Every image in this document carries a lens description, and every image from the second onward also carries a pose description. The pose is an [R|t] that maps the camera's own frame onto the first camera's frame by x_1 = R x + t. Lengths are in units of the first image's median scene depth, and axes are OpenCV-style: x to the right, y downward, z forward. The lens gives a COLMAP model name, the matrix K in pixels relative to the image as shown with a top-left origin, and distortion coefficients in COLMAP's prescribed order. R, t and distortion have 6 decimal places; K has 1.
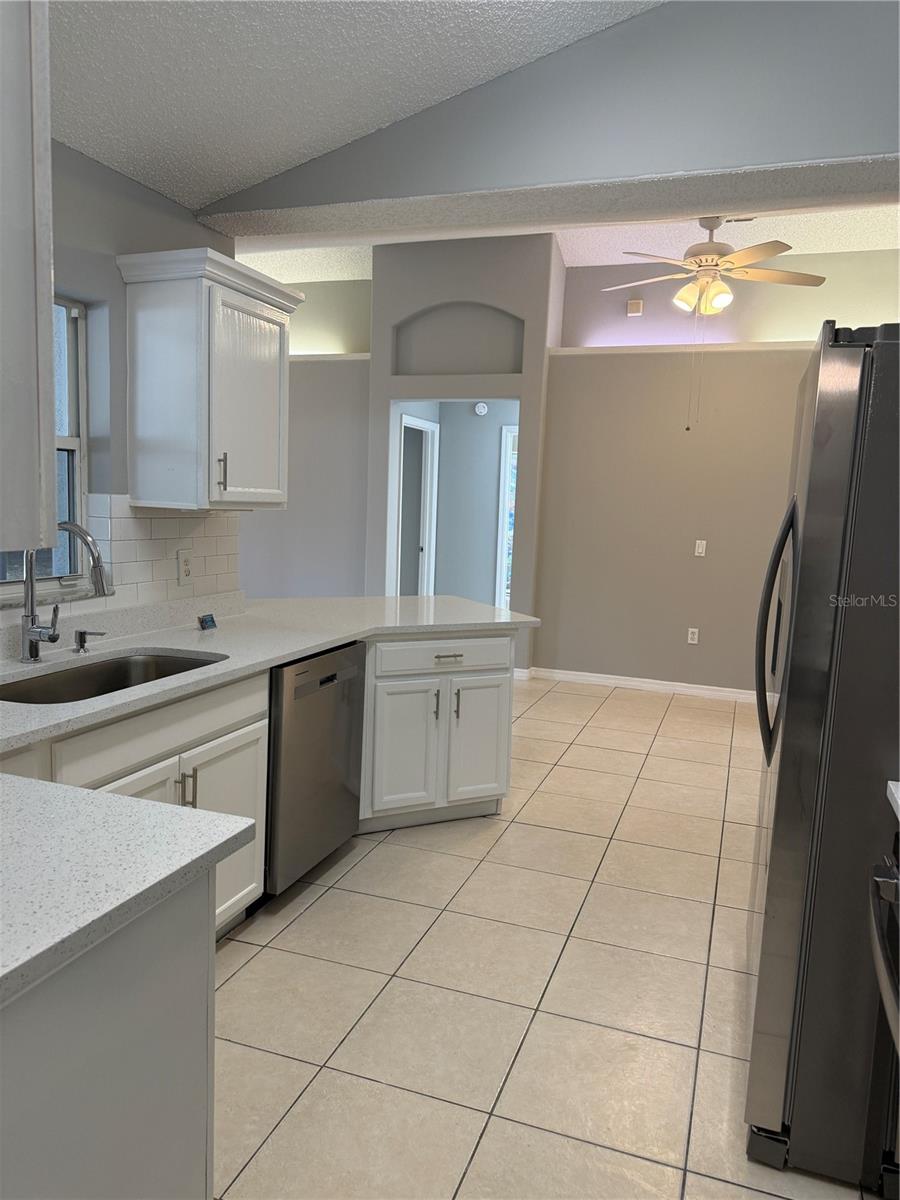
lens RADIAL K [[839.4, 0, 450.0], [0, 839.4, 600.0], [0, 0, 1]] dist [0.095397, -0.121878]
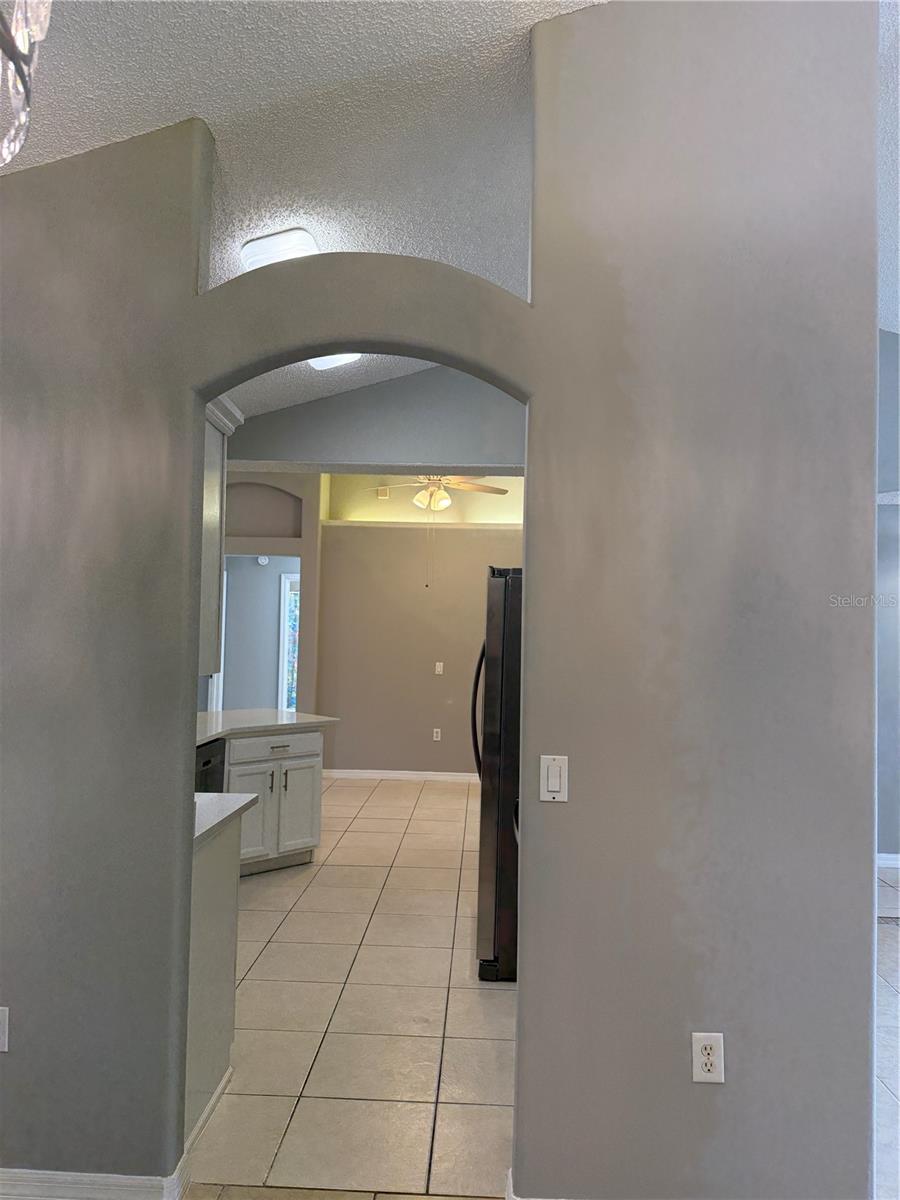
lens RADIAL K [[839.4, 0, 450.0], [0, 839.4, 600.0], [0, 0, 1]] dist [0.095397, -0.121878]
pose [[0.954025, -0.005301, 0.299679, -0.145530], [0.049440, 0.988931, -0.139899, 0.031879], [-0.295620, 0.148284, 0.943727, -0.469437]]
